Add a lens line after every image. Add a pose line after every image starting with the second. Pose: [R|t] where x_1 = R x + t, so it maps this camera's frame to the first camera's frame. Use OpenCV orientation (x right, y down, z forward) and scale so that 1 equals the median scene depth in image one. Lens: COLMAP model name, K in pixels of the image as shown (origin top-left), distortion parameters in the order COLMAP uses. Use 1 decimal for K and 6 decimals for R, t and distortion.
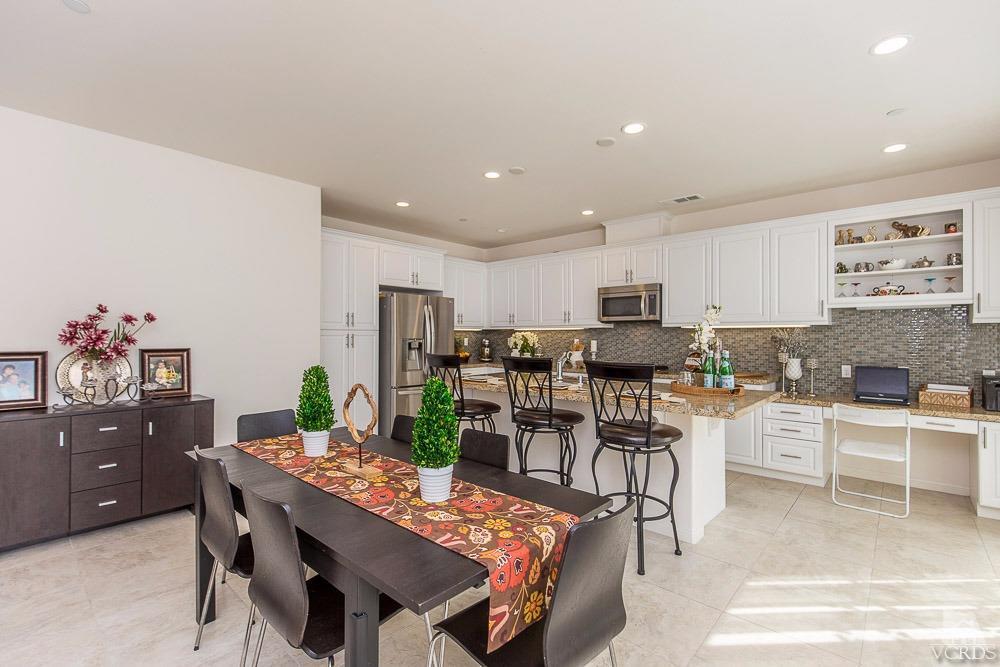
lens RADIAL K [[446.9, 0, 496.5], [0, 446.9, 333.4], [0, 0, 1]] dist [-0.005399, -0.001292]
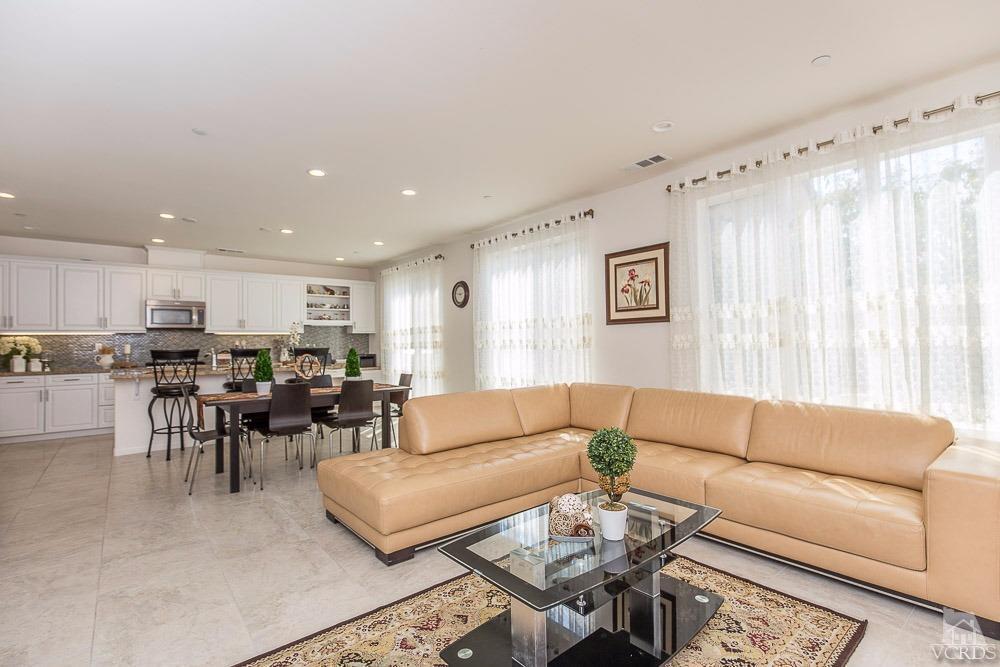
lens RADIAL K [[465.4, 0, 497.1], [0, 465.4, 333.0], [0, 0, 1]] dist [-0.012752, 0.000742]
pose [[0.152490, 0.016181, 0.988172, -1.162725], [0.008936, 0.999803, -0.017750, 0.024339], [-0.988265, 0.011537, 0.152316, -0.167507]]
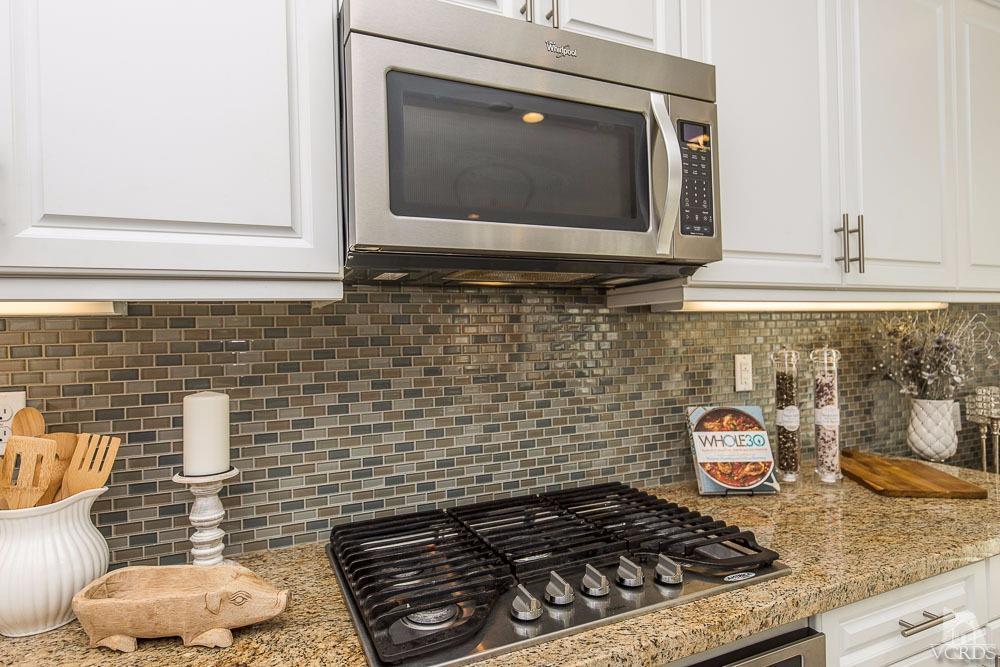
lens RADIAL K [[553.6, 0, 500.0], [0, 553.6, 333.5], [0, 0, 1]] dist [-0.014372, -0.001678]
pose [[0.388476, -0.015149, 0.921334, 0.137438], [0.017748, 0.999802, 0.008956, -0.005287], [-0.921288, 0.012872, 0.388668, 1.220316]]
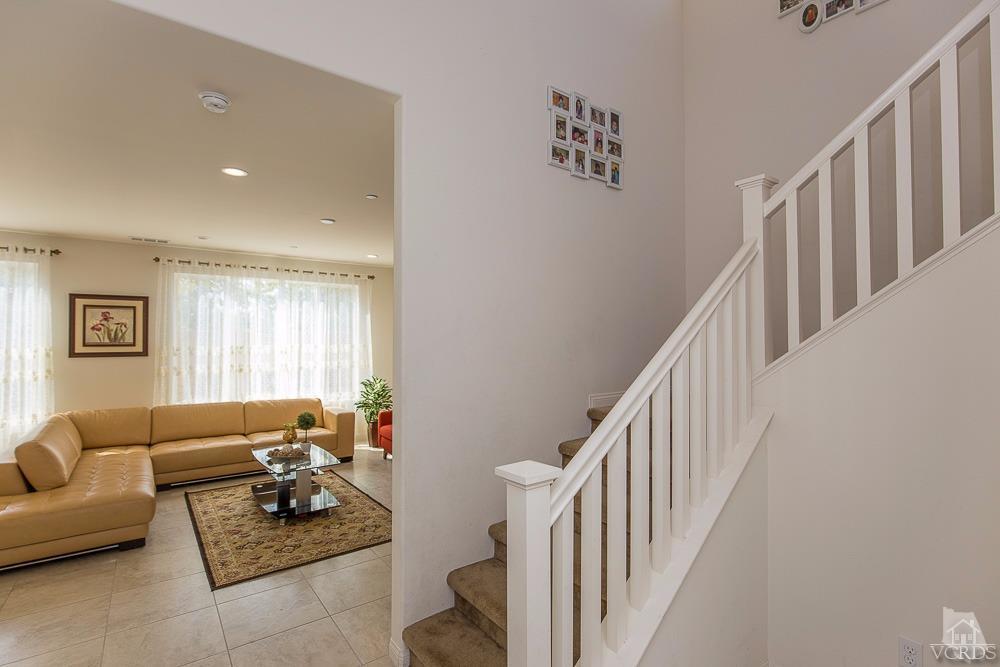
lens RADIAL K [[465.4, 0, 497.1], [0, 465.4, 333.0], [0, 0, 1]] dist [-0.012752, 0.000742]
pose [[-0.981379, 0.002547, 0.192062, -1.379573], [-0.001585, 0.999771, -0.021356, -0.057958], [-0.192073, -0.021263, -0.981150, 0.775381]]
